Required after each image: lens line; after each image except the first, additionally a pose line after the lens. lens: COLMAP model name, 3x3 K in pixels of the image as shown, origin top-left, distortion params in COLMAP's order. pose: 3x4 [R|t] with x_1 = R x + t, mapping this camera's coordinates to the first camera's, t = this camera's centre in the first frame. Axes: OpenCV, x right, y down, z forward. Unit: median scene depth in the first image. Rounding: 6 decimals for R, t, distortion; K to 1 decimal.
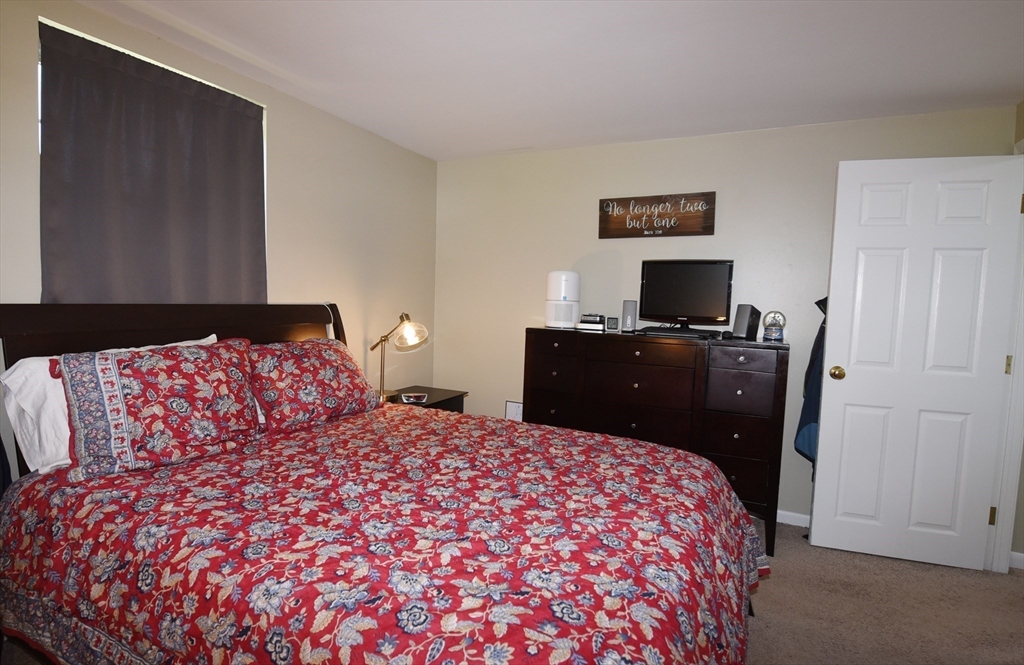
lens RADIAL K [[512.3, 0, 511.3], [0, 512.3, 329.7], [0, 0, 1]] dist [-0.009412, -0.004978]
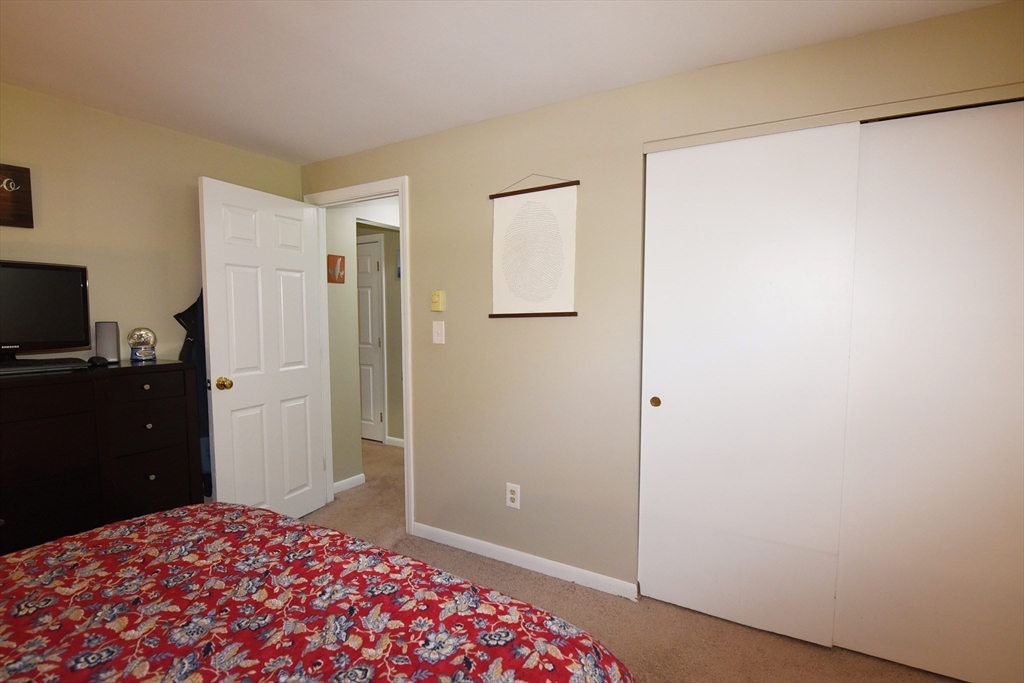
lens RADIAL K [[494.8, 0, 520.9], [0, 494.8, 344.3], [0, 0, 1]] dist [-0.008371, -0.005022]
pose [[0.069447, -0.096101, 0.992946, -0.420145], [0.062643, 0.993805, 0.091803, -0.066536], [-0.995617, 0.055825, 0.075036, 0.426994]]
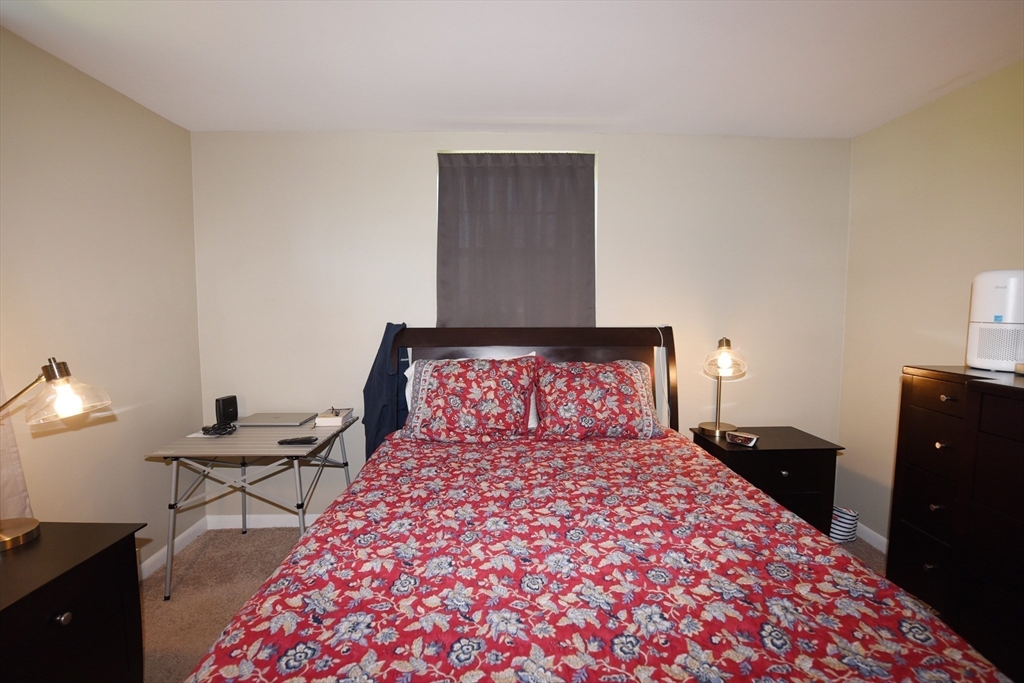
lens RADIAL K [[494.8, 0, 508.8], [0, 494.8, 334.9], [0, 0, 1]] dist [-0.008371, -0.005022]
pose [[0.463459, 0.020816, -0.885874, 0.563921], [-0.038985, 0.999235, 0.003084, -0.040217], [0.885260, 0.033107, 0.463916, 0.456436]]
